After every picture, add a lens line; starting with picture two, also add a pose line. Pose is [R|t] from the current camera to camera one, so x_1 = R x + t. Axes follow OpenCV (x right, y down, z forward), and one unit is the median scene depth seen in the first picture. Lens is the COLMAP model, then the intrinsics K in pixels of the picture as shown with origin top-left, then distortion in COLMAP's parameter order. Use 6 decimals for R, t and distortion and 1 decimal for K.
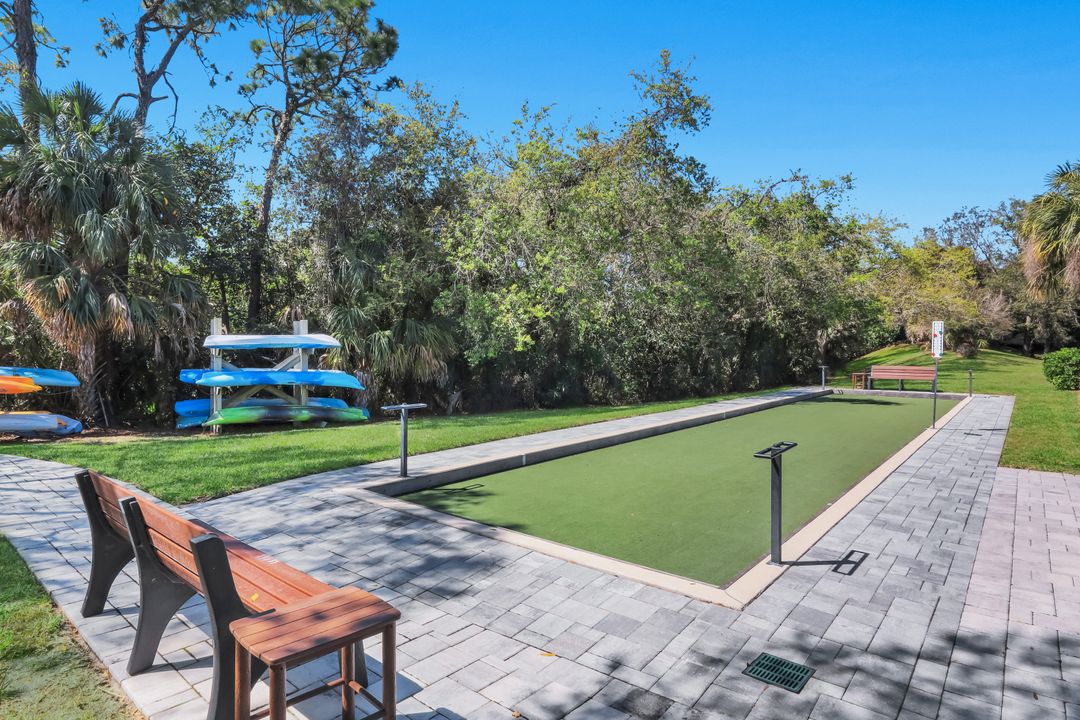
lens RADIAL K [[578.9, 0, 541.0], [0, 578.9, 362.2], [0, 0, 1]] dist [-0.001573, -0.000479]
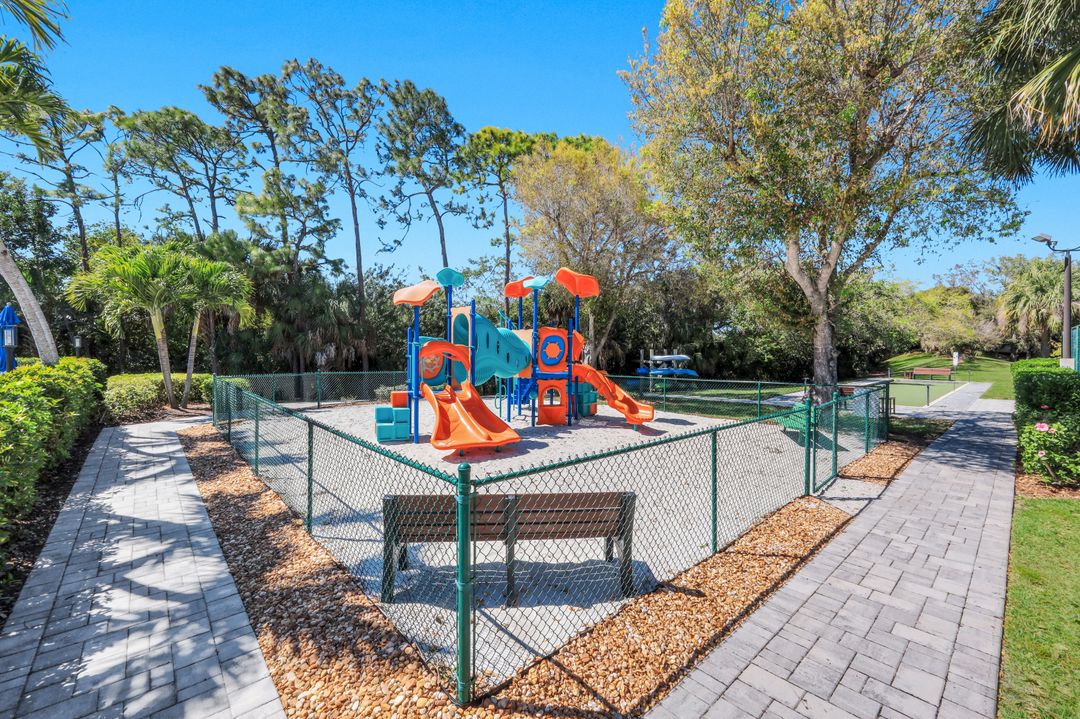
lens RADIAL K [[437.0, 0, 538.0], [0, 437.0, 356.0], [0, 0, 1]] dist [0.001387, 0.000133]
pose [[0.990213, 0.000203, -0.139566, -0.241263], [-0.002439, 0.999871, -0.015850, -0.003595], [0.139545, 0.016035, 0.990086, -0.325806]]
